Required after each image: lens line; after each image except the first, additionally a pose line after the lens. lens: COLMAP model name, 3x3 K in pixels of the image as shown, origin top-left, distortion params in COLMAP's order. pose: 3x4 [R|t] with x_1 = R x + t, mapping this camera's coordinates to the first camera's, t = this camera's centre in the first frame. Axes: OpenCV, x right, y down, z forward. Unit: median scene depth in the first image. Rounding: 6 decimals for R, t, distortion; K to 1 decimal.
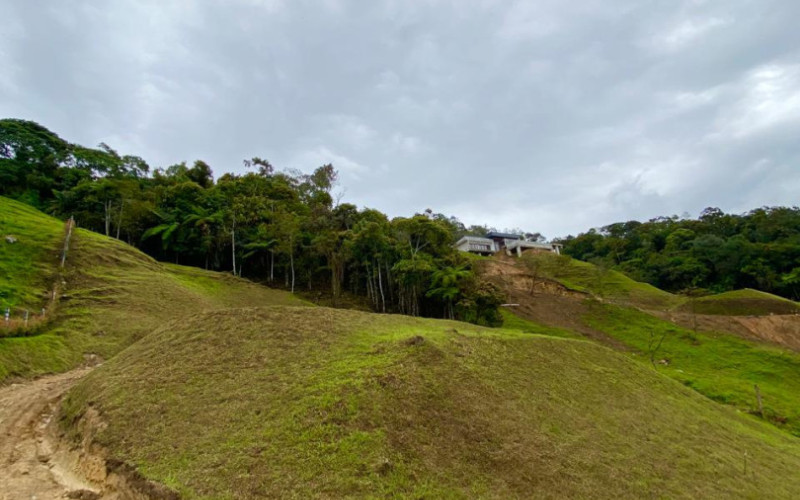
lens RADIAL K [[427.0, 0, 399.7], [0, 427.0, 250.5], [0, 0, 1]] dist [0.044933, -0.047620]
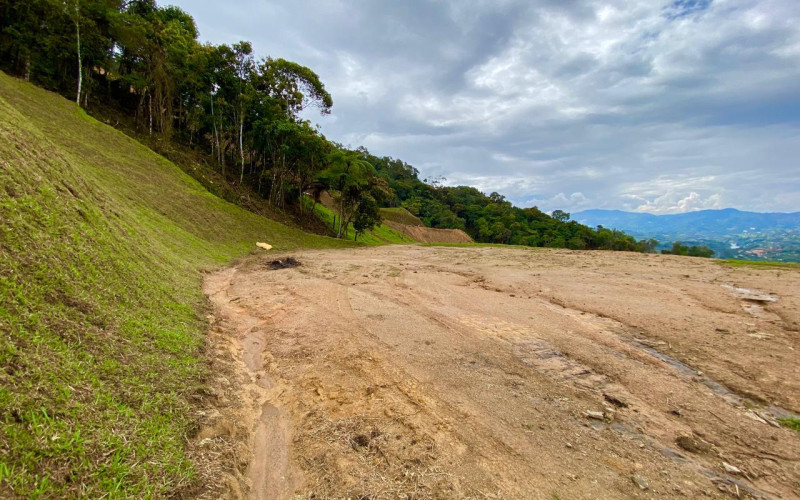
lens RADIAL K [[321.8, 0, 396.4], [0, 321.8, 251.3], [0, 0, 1]] dist [0.012186, -0.016236]
pose [[0.596063, 0.042659, 0.801804, -0.289395], [-0.288487, 0.943286, 0.164276, 0.084221], [-0.749322, -0.329229, 0.574564, 0.427153]]
